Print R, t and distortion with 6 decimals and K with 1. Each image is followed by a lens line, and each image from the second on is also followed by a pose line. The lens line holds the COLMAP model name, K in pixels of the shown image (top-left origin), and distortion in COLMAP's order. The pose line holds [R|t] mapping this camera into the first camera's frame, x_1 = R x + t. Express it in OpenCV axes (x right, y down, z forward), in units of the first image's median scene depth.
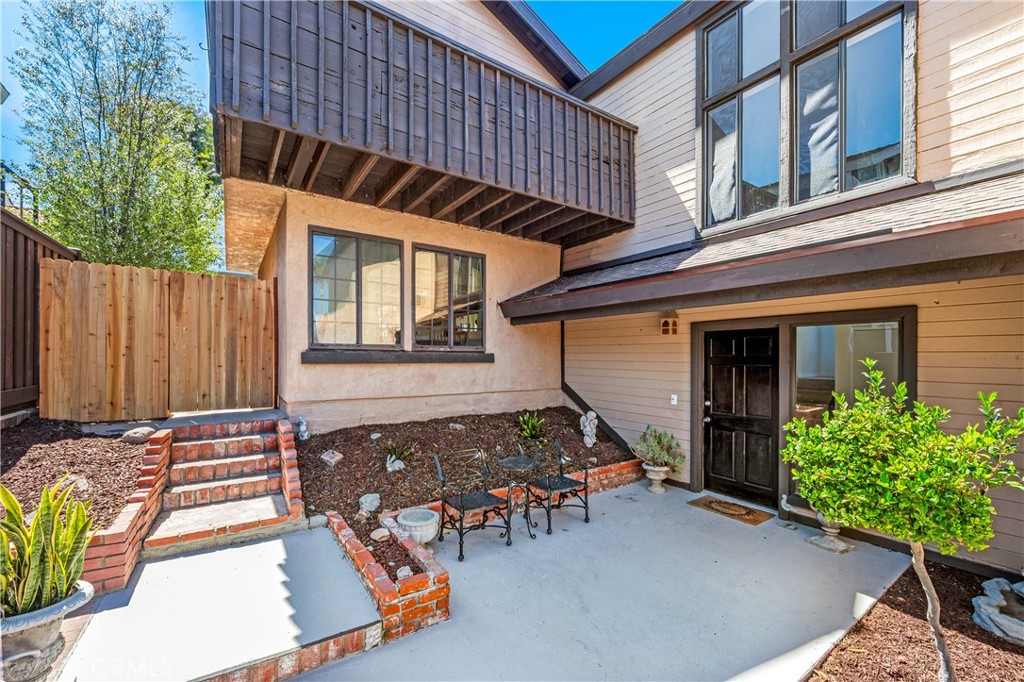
lens RADIAL K [[408.4, 0, 515.2], [0, 408.4, 345.8], [0, 0, 1]] dist [-0.002311, -0.000405]
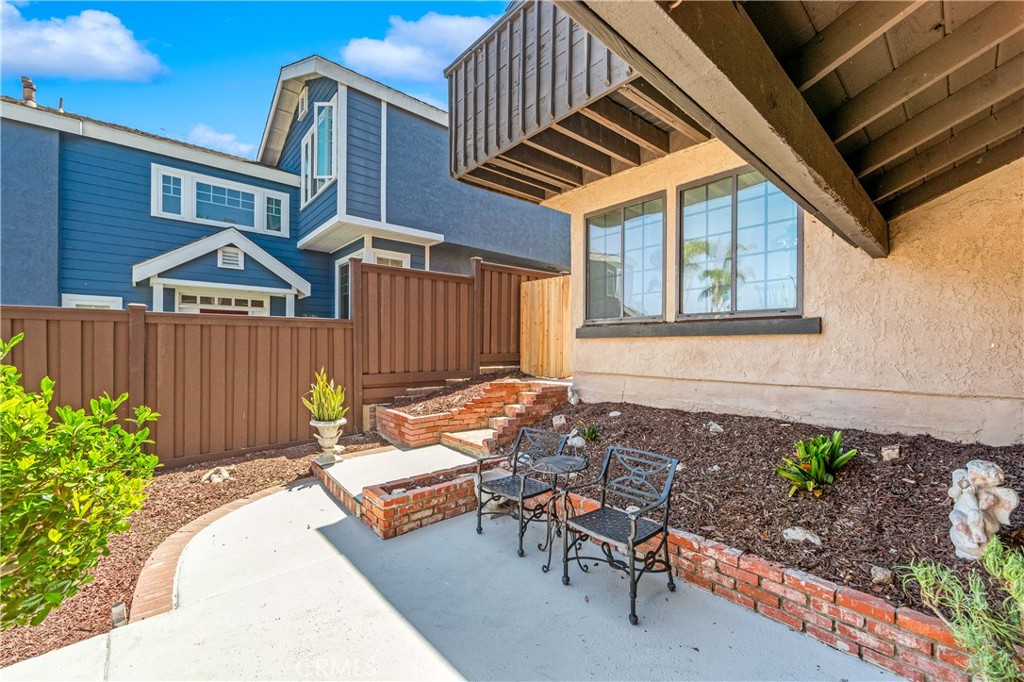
lens RADIAL K [[408.4, 0, 515.2], [0, 408.4, 345.8], [0, 0, 1]] dist [-0.002311, -0.000405]
pose [[0.112428, -0.007440, -0.993632, 0.511446], [0.023164, 0.999720, -0.004865, 0.057023], [0.993390, -0.022470, 0.112569, 0.596980]]
